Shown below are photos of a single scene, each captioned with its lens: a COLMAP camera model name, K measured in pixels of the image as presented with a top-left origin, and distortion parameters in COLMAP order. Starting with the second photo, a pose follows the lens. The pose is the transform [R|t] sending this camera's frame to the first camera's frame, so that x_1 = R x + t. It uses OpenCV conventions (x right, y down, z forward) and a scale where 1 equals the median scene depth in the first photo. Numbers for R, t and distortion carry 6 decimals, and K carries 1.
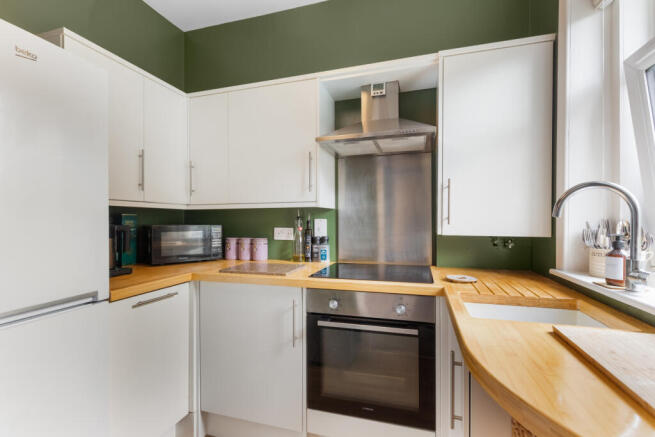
lens RADIAL K [[312.6, 0, 333.7], [0, 312.6, 222.1], [0, 0, 1]] dist [0.010913, -0.004565]
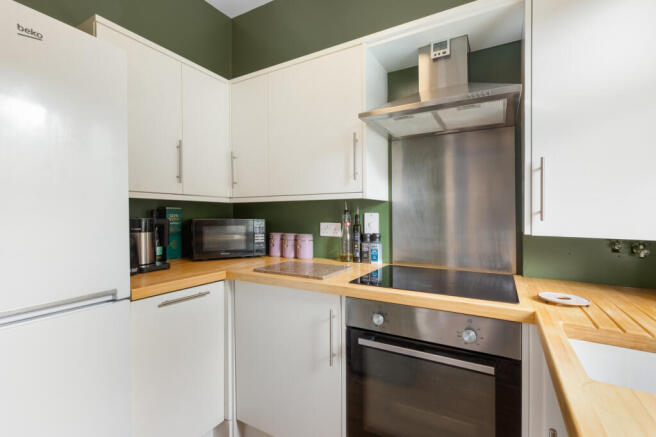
lens RADIAL K [[313.1, 0, 329.2], [0, 313.1, 213.7], [0, 0, 1]] dist [0.010913, -0.004565]
pose [[0.973098, 0.003622, -0.230363, 0.056605], [-0.005972, 0.999937, -0.009502, 0.001016], [0.230314, 0.010622, 0.973058, 0.177899]]
